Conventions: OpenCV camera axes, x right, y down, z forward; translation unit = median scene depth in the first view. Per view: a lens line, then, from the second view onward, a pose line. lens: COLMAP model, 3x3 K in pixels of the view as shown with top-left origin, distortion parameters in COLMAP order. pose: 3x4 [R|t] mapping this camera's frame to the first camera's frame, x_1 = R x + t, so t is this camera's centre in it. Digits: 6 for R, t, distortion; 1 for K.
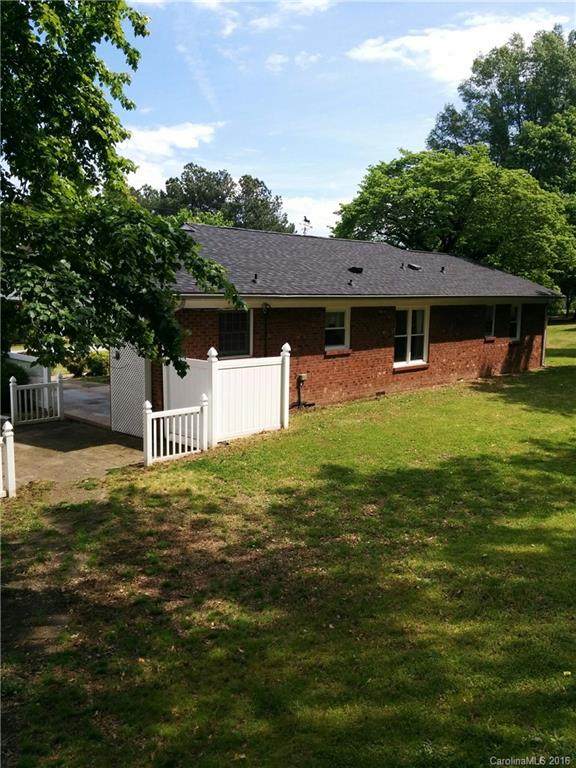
lens RADIAL K [[679.7, 0, 288.0], [0, 679.7, 384.0], [0, 0, 1]] dist [-0.002596, -0.020322]
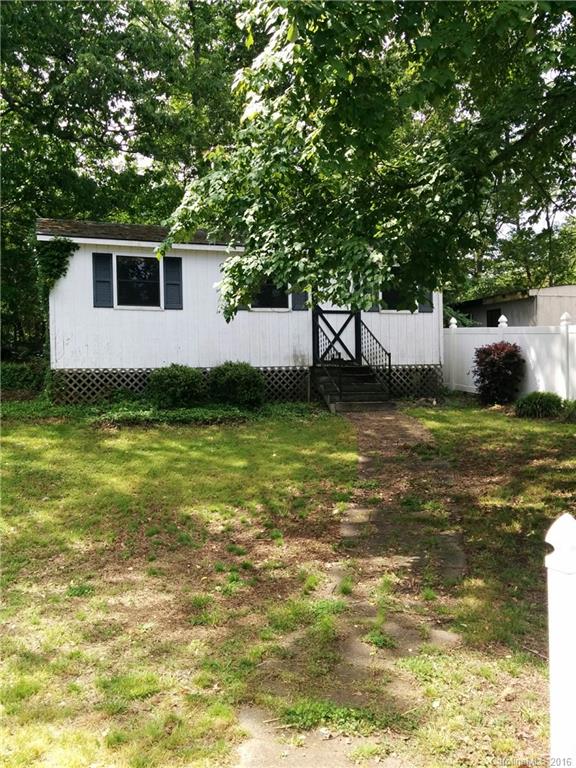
lens RADIAL K [[679.7, 0, 288.0], [0, 679.7, 384.0], [0, 0, 1]] dist [-0.002596, -0.020322]
pose [[-0.931915, 0.012611, 0.362458, -0.488783], [0.064504, 0.989225, 0.131426, -0.043693], [-0.356895, 0.145858, -0.922687, 1.522246]]
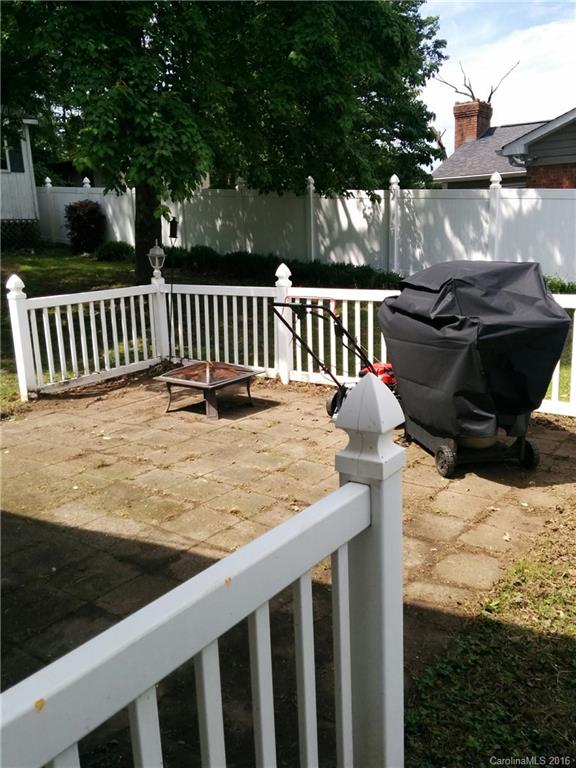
lens RADIAL K [[679.7, 0, 288.0], [0, 679.7, 384.0], [0, 0, 1]] dist [-0.002596, -0.020322]
pose [[-0.989853, 0.055202, -0.130935, -0.789339], [0.006726, 0.938624, 0.344877, -0.089497], [0.141937, 0.340497, -0.929471, 2.186452]]
